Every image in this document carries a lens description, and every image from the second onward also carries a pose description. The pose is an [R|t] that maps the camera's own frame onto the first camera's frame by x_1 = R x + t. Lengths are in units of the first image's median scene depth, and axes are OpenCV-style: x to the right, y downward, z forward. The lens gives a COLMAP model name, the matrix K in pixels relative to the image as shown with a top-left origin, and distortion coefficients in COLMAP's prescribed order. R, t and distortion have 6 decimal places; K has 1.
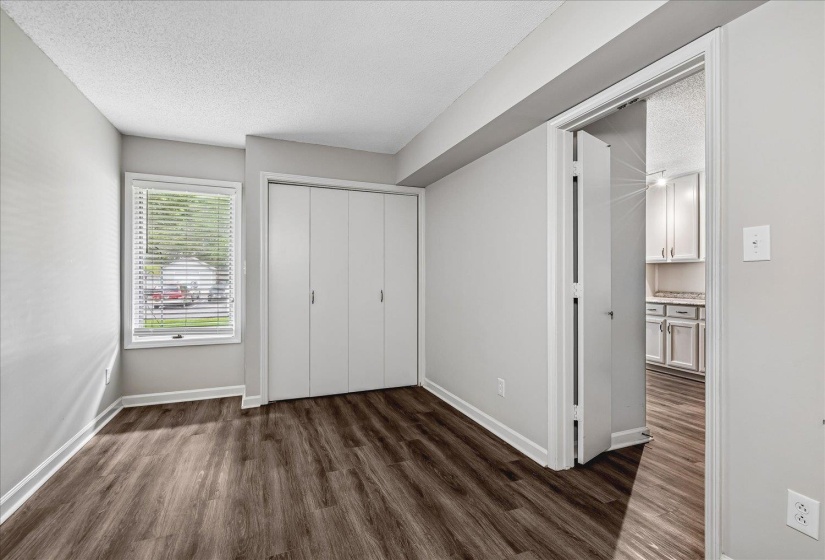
lens RADIAL K [[382.1, 0, 406.5], [0, 382.1, 276.2], [0, 0, 1]] dist [0.001032, -0.000387]
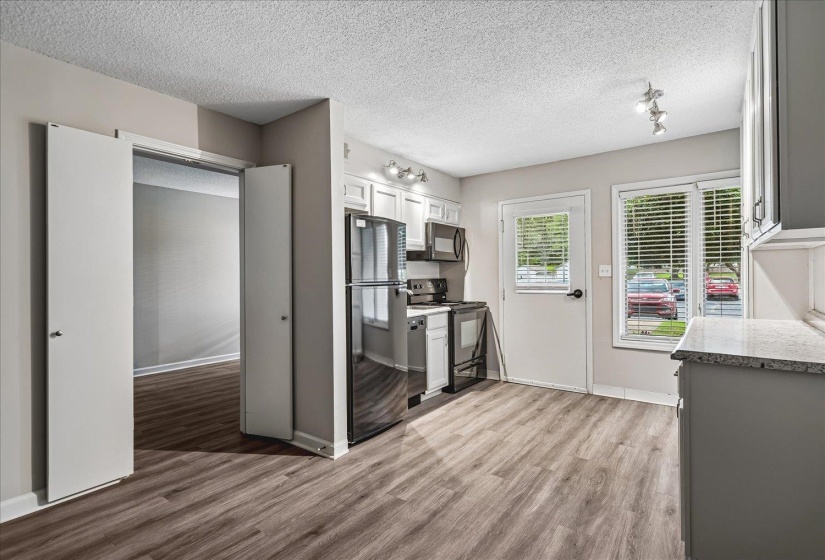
lens RADIAL K [[393.7, 0, 399.9], [0, 393.7, 277.5], [0, 0, 1]] dist [0.003739, 0.000592]
pose [[0.513798, -0.009033, -0.857864, 1.345996], [0.014494, 0.999893, -0.001848, -0.007570], [0.857789, -0.011485, 0.513874, 0.565570]]
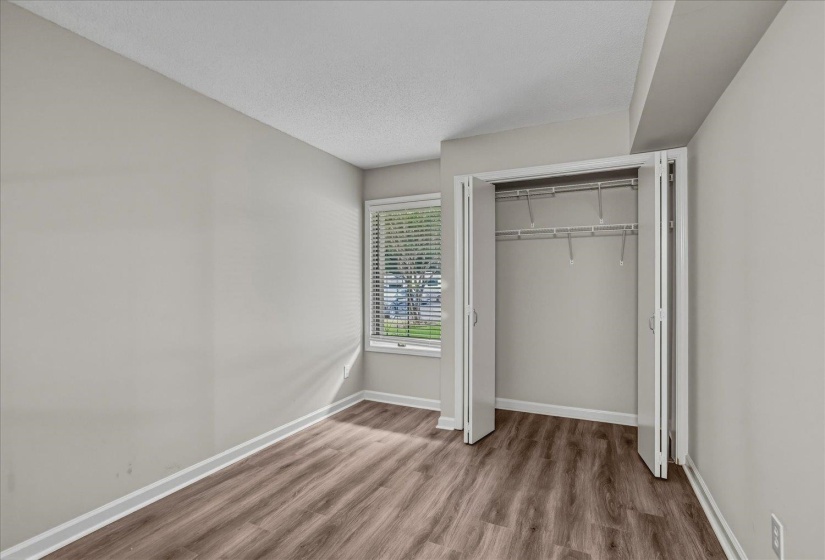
lens RADIAL K [[387.2, 0, 402.4], [0, 387.2, 284.5], [0, 0, 1]] dist [-0.024957, -0.000224]
pose [[0.668774, -0.004272, -0.743453, 0.256083], [0.002312, 0.999991, -0.003665, -0.010634], [0.743462, 0.000732, 0.668778, 0.317409]]
